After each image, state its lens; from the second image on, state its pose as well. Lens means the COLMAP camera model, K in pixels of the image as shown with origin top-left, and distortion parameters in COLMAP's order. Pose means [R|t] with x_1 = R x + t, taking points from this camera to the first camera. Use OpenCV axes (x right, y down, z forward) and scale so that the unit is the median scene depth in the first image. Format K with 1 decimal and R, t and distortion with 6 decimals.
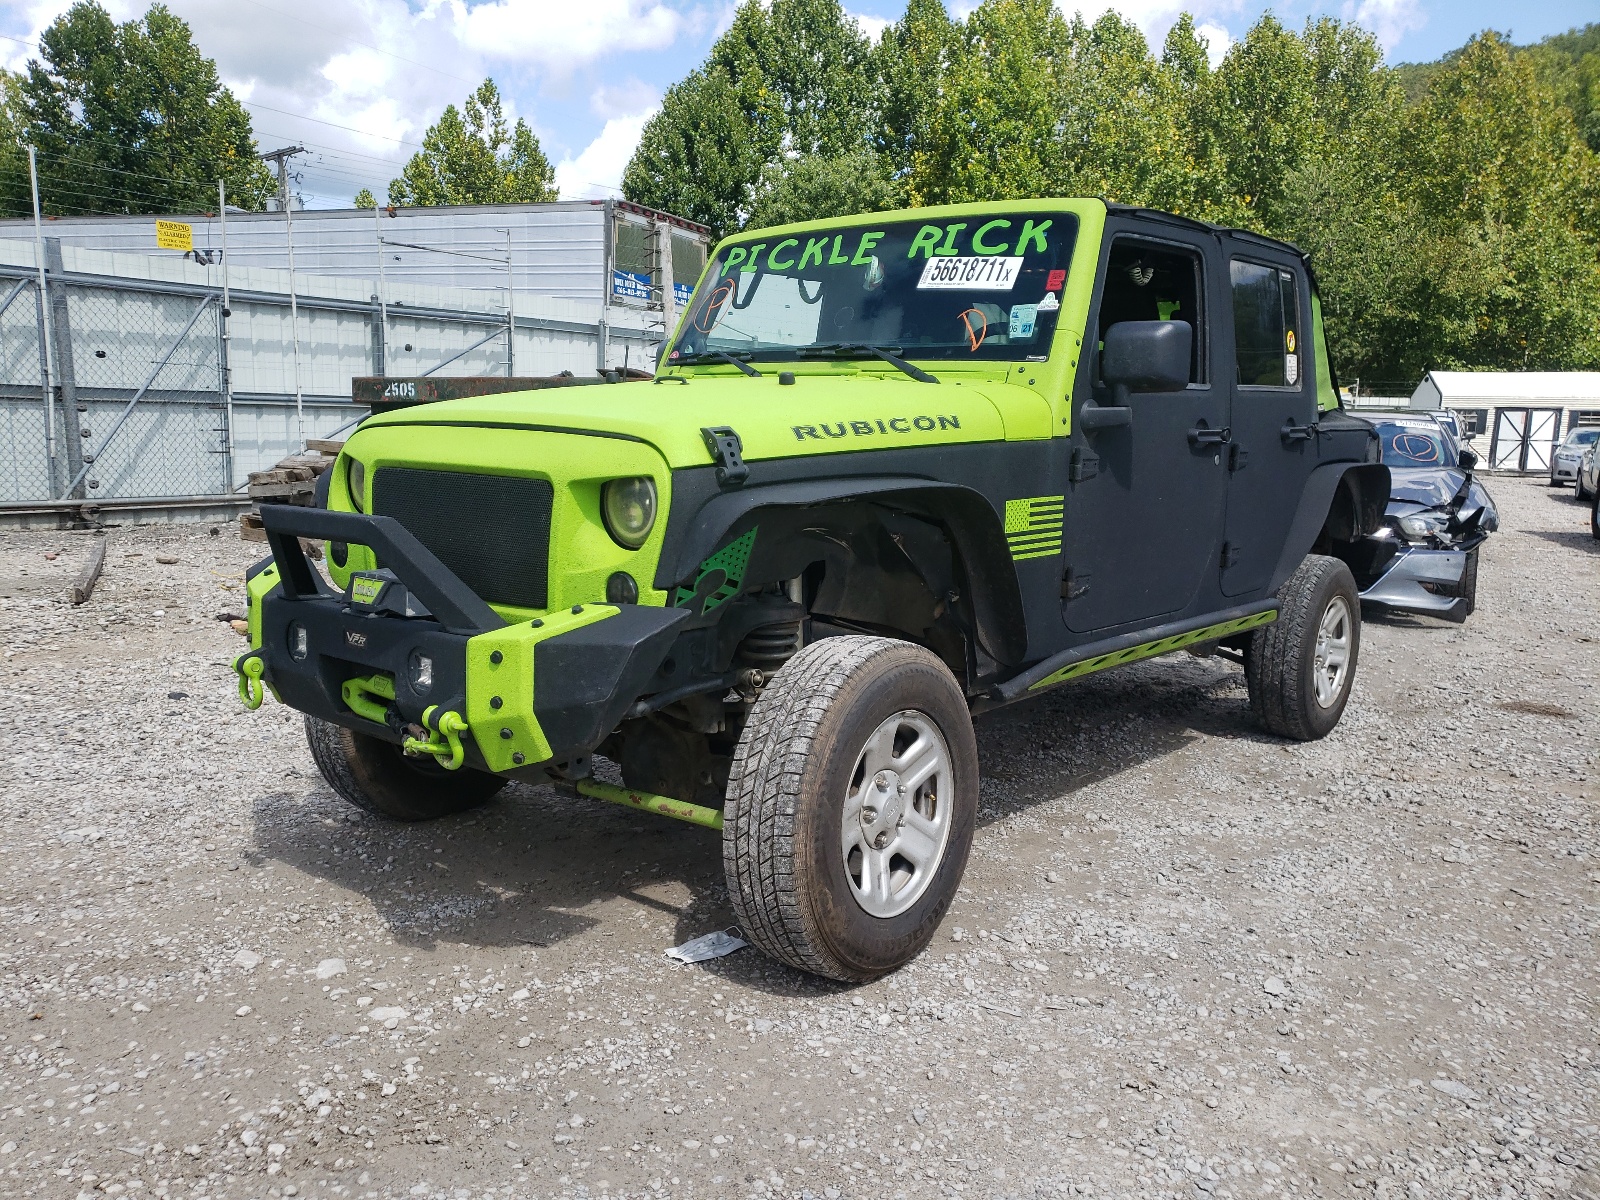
lens RADIAL K [[1217.4, 0, 796.6], [0, 1217.4, 598.1], [0, 0, 1]] dist [0.069180, 0.003842]
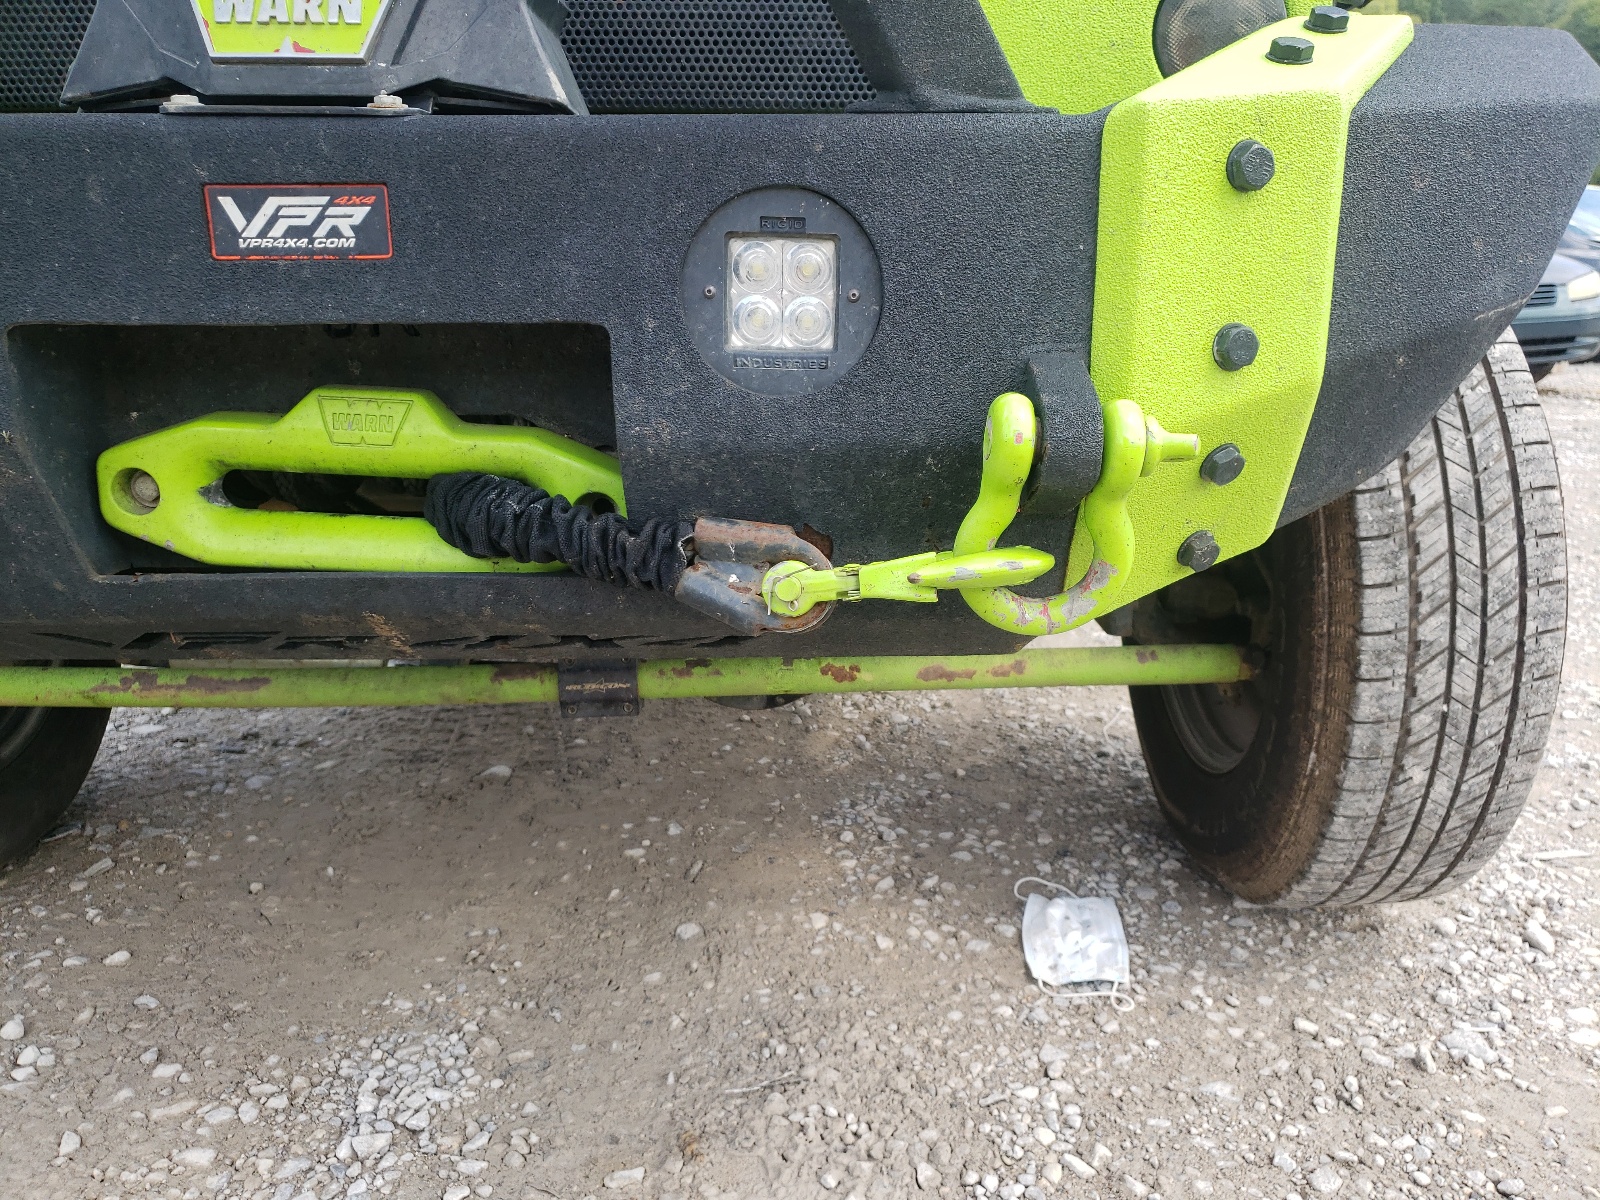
lens RADIAL K [[1217.4, 0, 800.3], [0, 1217.4, 607.0], [0, 0, 1]] dist [0.069180, 0.003842]
pose [[0.760088, -0.184269, 0.623146, -0.475796], [0.095810, 0.980250, 0.173002, 0.081596], [-0.642718, -0.071793, 0.762732, 0.813770]]
